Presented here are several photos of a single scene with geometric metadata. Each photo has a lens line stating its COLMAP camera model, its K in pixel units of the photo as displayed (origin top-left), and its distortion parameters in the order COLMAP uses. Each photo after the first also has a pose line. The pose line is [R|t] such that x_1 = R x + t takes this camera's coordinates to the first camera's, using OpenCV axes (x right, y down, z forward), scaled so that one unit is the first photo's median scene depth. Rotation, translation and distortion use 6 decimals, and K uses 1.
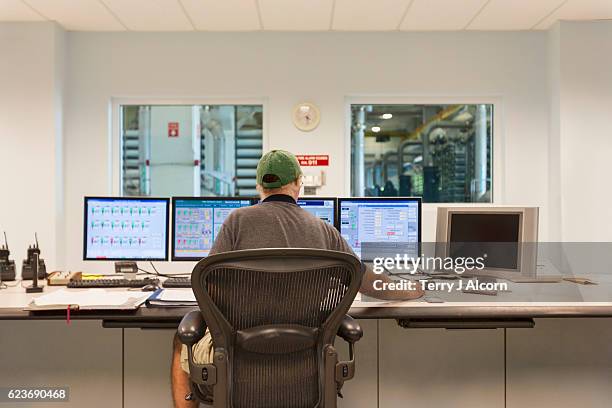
lens RADIAL K [[600.0, 0, 306.0], [0, 600.0, 204.0], [0, 0, 1]] dist [0.004297, 0.004201]
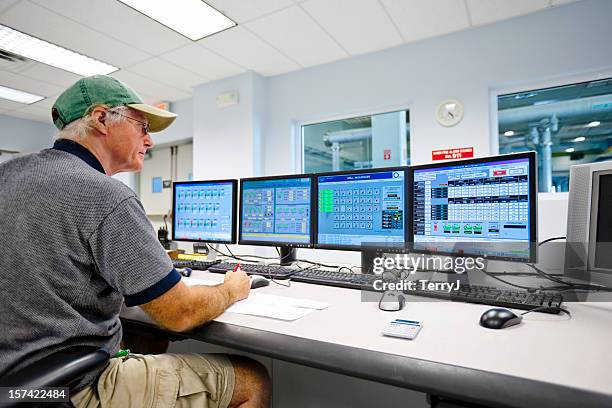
lens RADIAL K [[353.1, 0, 306.0], [0, 353.1, 204.0], [0, 0, 1]] dist [0.000202, 0.002170]
pose [[0.860662, -0.021856, -0.508708, 0.162443], [0.012935, 0.999694, -0.021066, 0.043008], [0.509013, 0.011550, 0.860681, 0.558253]]
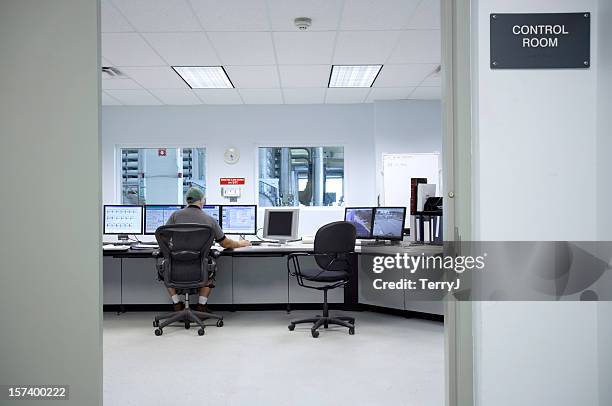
lens RADIAL K [[600.0, 0, 306.0], [0, 600.0, 203.0], [0, 0, 1]] dist [0.004297, 0.004201]
pose [[0.999974, -0.004591, -0.005537, 0.367205], [0.004574, 0.999985, -0.003068, -0.009065], [0.005551, 0.003042, 0.999980, -1.144626]]
